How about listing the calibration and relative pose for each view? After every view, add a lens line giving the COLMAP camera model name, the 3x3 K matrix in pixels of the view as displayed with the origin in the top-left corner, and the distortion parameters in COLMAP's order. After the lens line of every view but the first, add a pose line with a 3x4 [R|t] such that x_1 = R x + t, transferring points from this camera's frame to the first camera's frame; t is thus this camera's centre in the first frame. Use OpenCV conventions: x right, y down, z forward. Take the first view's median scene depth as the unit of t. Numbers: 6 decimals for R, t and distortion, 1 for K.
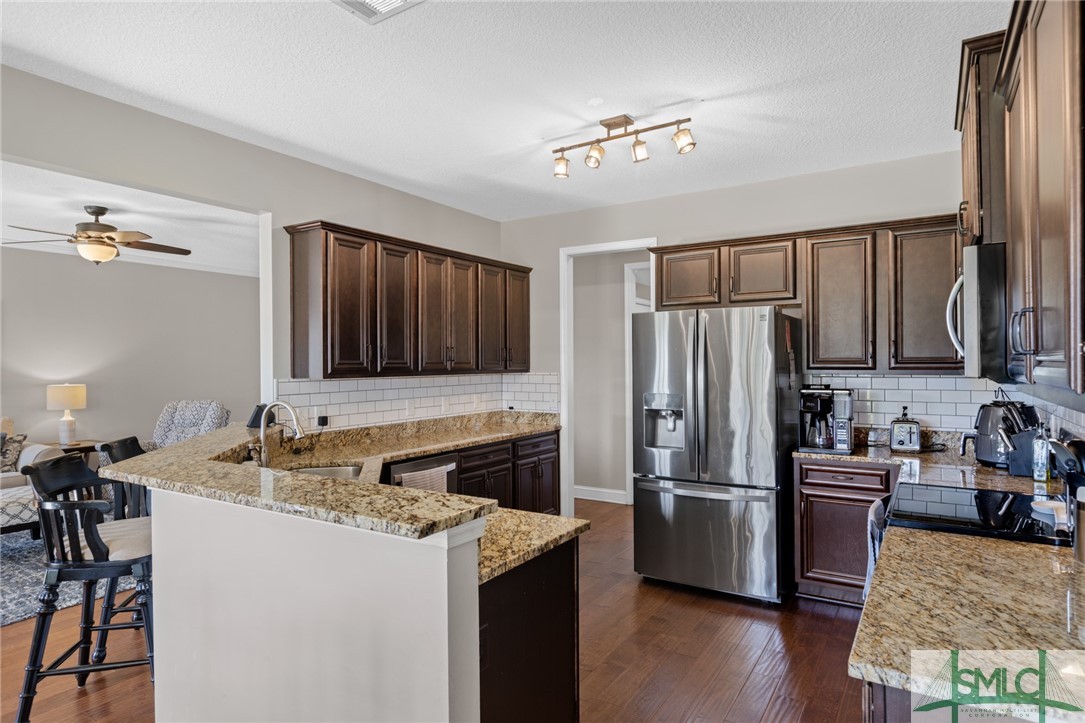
lens RADIAL K [[616.2, 0, 541.3], [0, 616.2, 358.2], [0, 0, 1]] dist [0.002323, 0.003389]
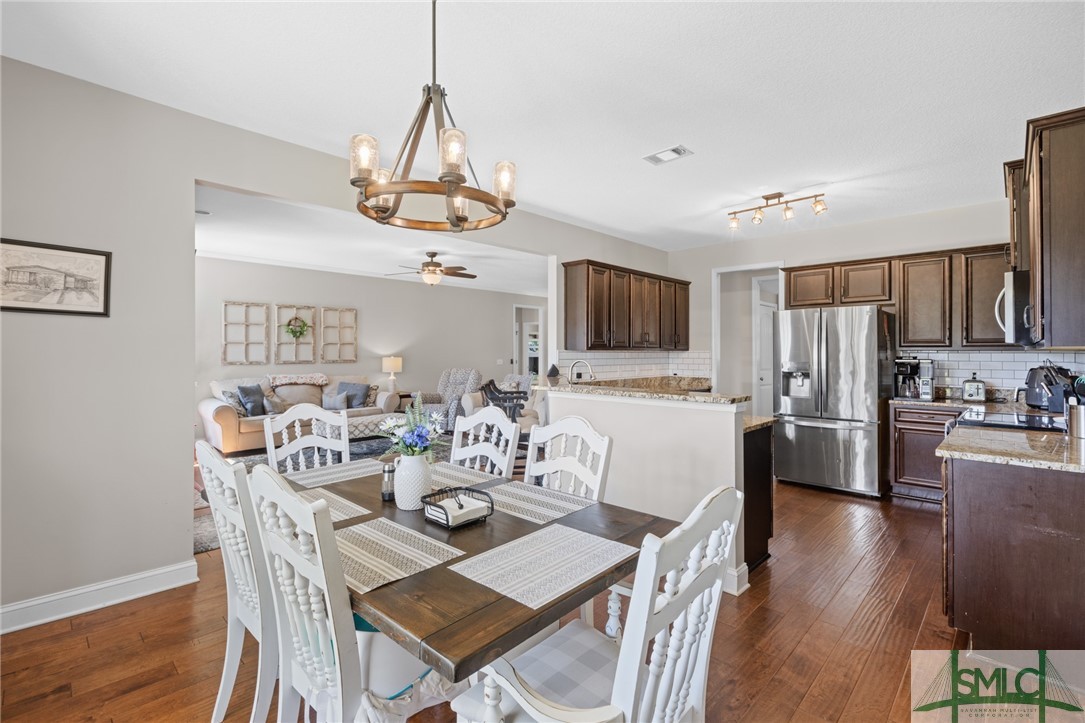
lens RADIAL K [[507.0, 0, 523.5], [0, 507.0, 348.1], [0, 0, 1]] dist [0.000307, -0.000166]
pose [[0.978503, 0.005844, -0.206150, -0.220661], [-0.006783, 0.999970, -0.003848, 0.032856], [0.206122, 0.005164, 0.978513, -0.418350]]
